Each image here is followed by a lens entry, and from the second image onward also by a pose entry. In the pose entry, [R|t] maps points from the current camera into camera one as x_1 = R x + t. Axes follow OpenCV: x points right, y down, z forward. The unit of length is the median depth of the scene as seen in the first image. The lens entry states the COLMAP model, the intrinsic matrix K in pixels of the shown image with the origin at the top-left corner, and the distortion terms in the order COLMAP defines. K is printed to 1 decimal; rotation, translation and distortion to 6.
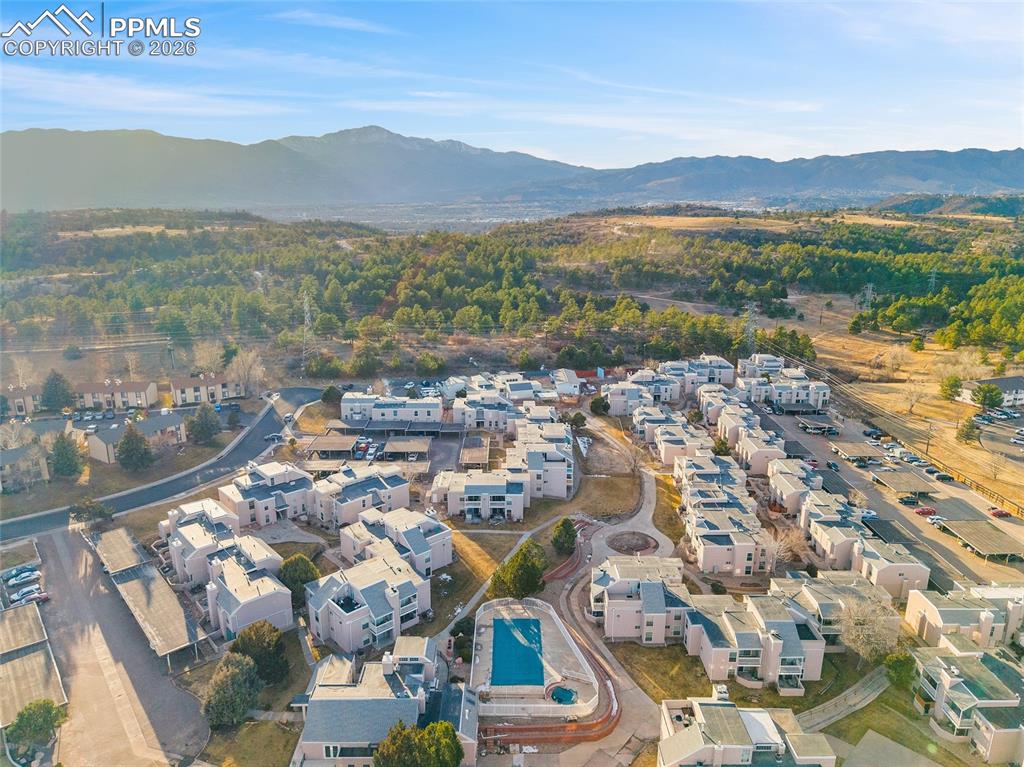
lens RADIAL K [[687.3, 0, 522.3], [0, 687.3, 384.4], [0, 0, 1]] dist [0.055675, -0.112176]
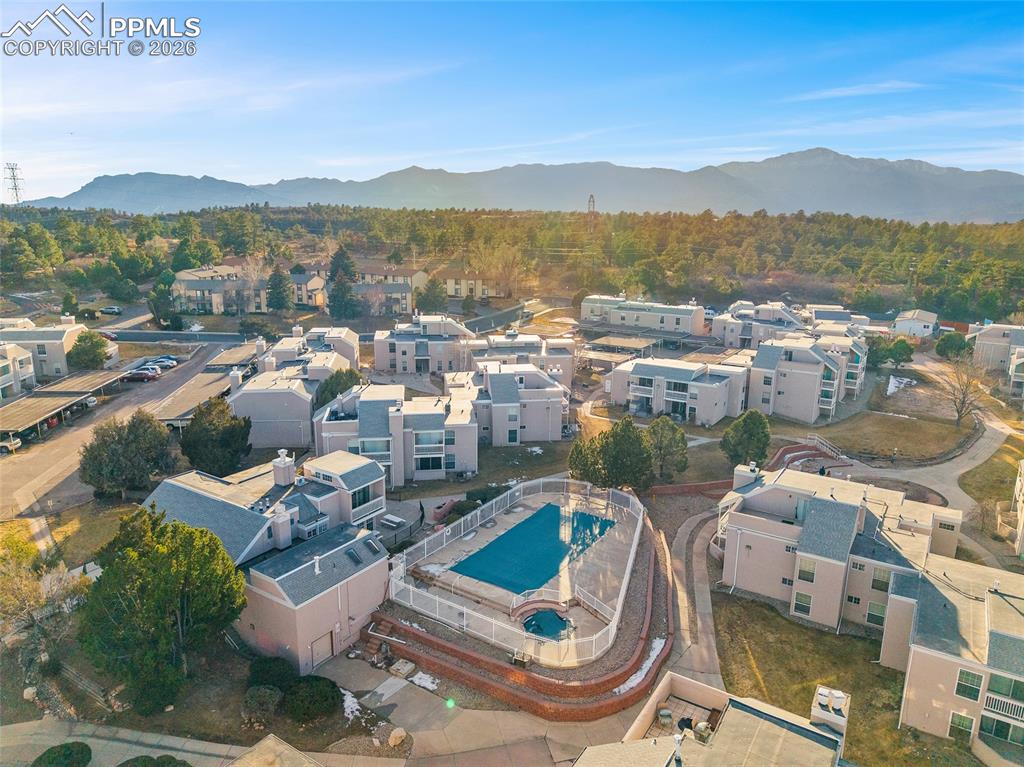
lens RADIAL K [[683.5, 0, 519.4], [0, 683.5, 385.6], [0, 0, 1]] dist [0.049414, -0.058737]
pose [[0.831421, 0.132471, -0.539621, 0.246336], [-0.149017, 0.988748, 0.013130, 0.227154], [0.535289, 0.069496, 0.841805, 0.458179]]
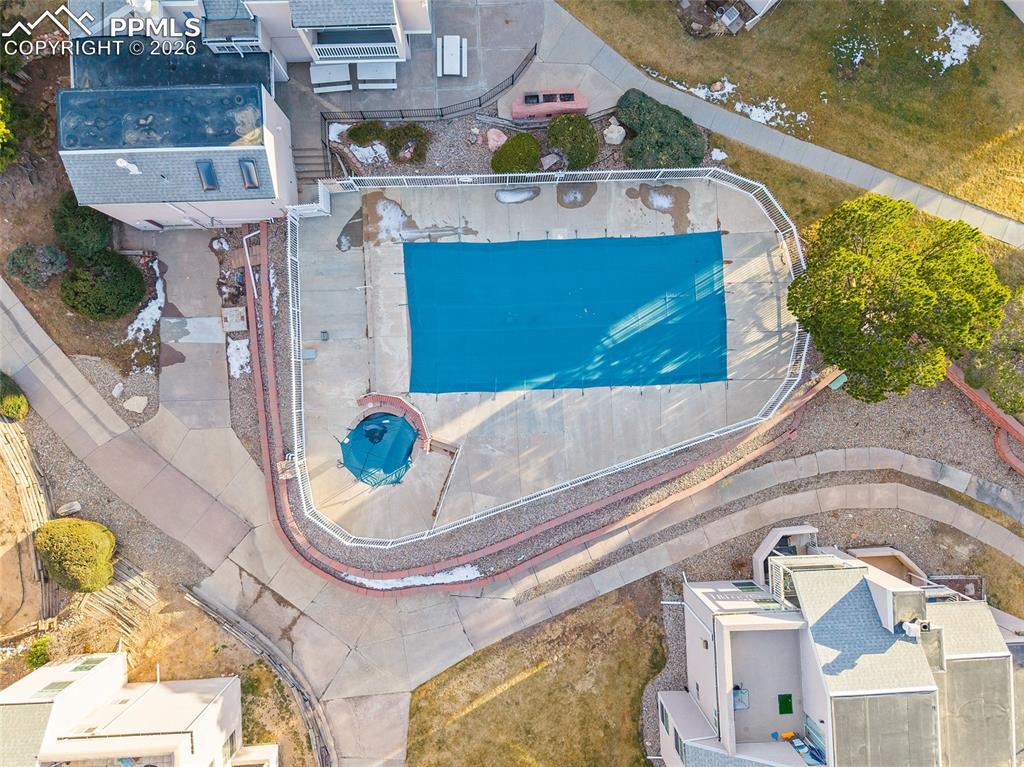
lens RADIAL K [[705.5, 0, 509.8], [0, 705.5, 395.4], [0, 0, 1]] dist [0.040163, -0.029490]
pose [[0.022554, 0.999744, 0.001827, 0.028205], [-0.284490, 0.004666, 0.958668, 0.061568], [0.958414, -0.022142, 0.284523, 0.802818]]
